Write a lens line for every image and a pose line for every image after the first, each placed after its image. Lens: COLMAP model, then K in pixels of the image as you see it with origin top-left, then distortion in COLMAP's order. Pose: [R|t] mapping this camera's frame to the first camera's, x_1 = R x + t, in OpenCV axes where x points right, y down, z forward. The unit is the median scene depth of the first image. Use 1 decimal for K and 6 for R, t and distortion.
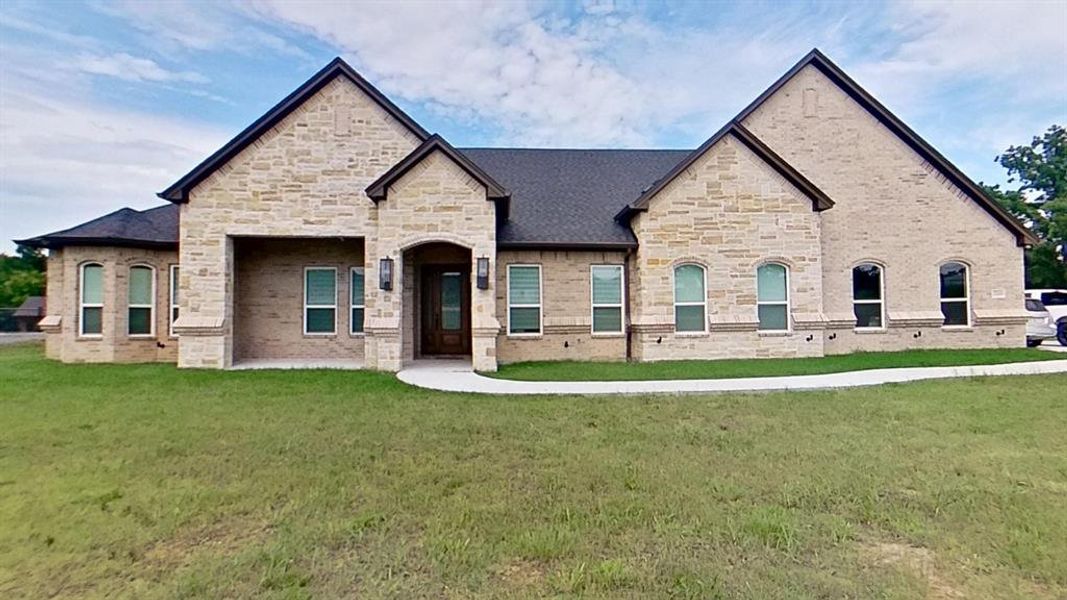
lens RADIAL K [[514.2, 0, 533.5], [0, 514.2, 300.0], [0, 0, 1]] dist [-0.013411, -0.000213]
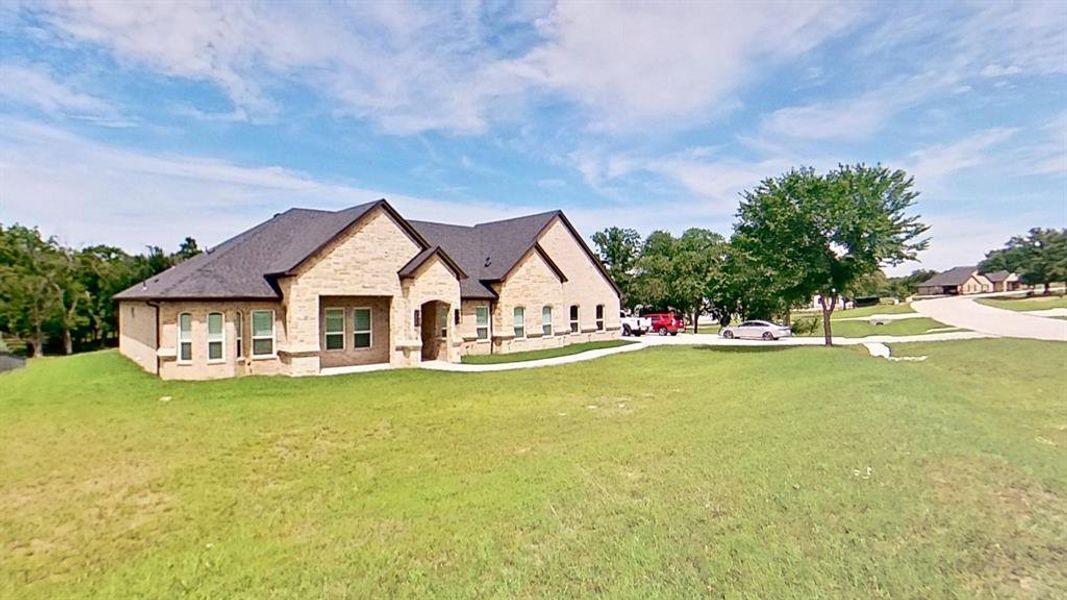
lens RADIAL K [[514.2, 0, 533.5], [0, 514.2, 300.0], [0, 0, 1]] dist [-0.013411, -0.000213]
pose [[0.749144, 0.001808, 0.662404, -1.077691], [-0.021409, 0.999540, 0.021484, -0.146980], [-0.662061, -0.030277, 0.748838, -0.642522]]
